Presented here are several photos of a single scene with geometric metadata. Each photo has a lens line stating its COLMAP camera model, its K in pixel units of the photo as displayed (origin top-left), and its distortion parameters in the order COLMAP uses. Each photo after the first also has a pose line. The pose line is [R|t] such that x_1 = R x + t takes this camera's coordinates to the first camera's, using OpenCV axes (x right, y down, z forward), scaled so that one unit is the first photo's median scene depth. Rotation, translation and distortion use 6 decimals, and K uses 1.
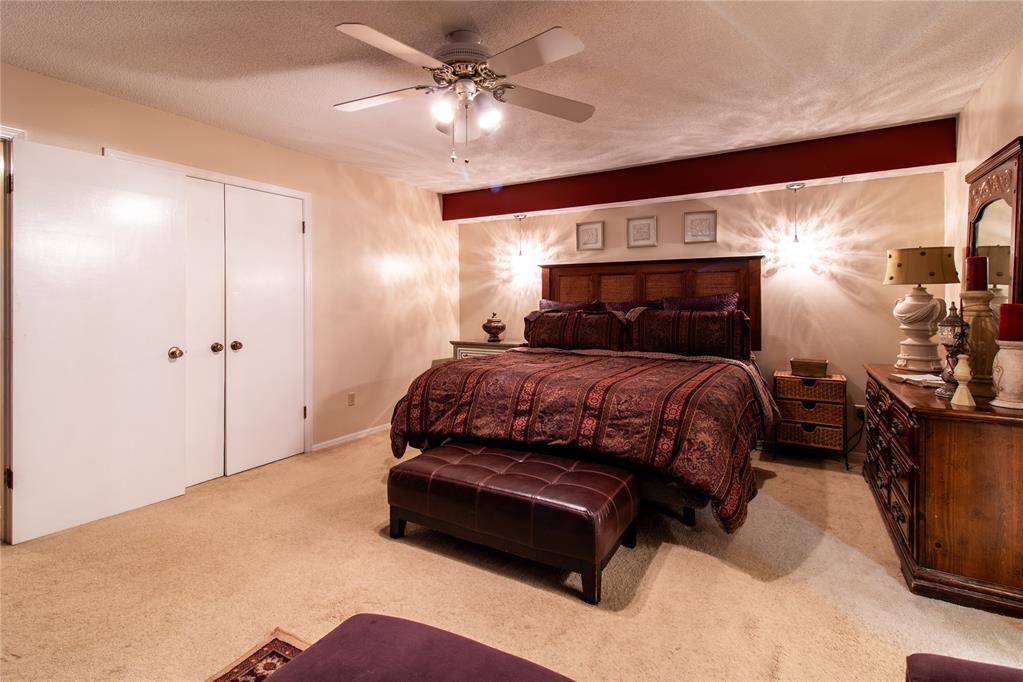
lens RADIAL K [[481.1, 0, 530.6], [0, 481.1, 303.6], [0, 0, 1]] dist [-0.001080, 0.000951]
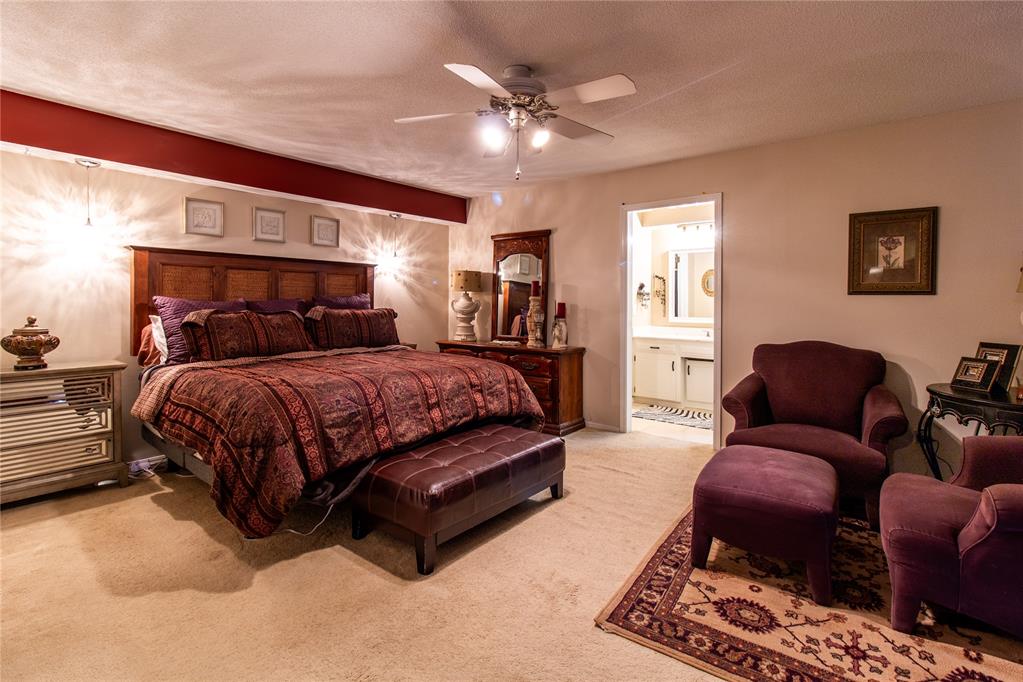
lens RADIAL K [[481.1, 0, 501.3], [0, 481.1, 307.6], [0, 0, 1]] dist [-0.001080, 0.000951]
pose [[0.169362, -0.008067, 0.985521, -0.688210], [-0.000238, 0.999966, 0.008226, 0.002604], [-0.985554, -0.001628, 0.169354, 0.452598]]
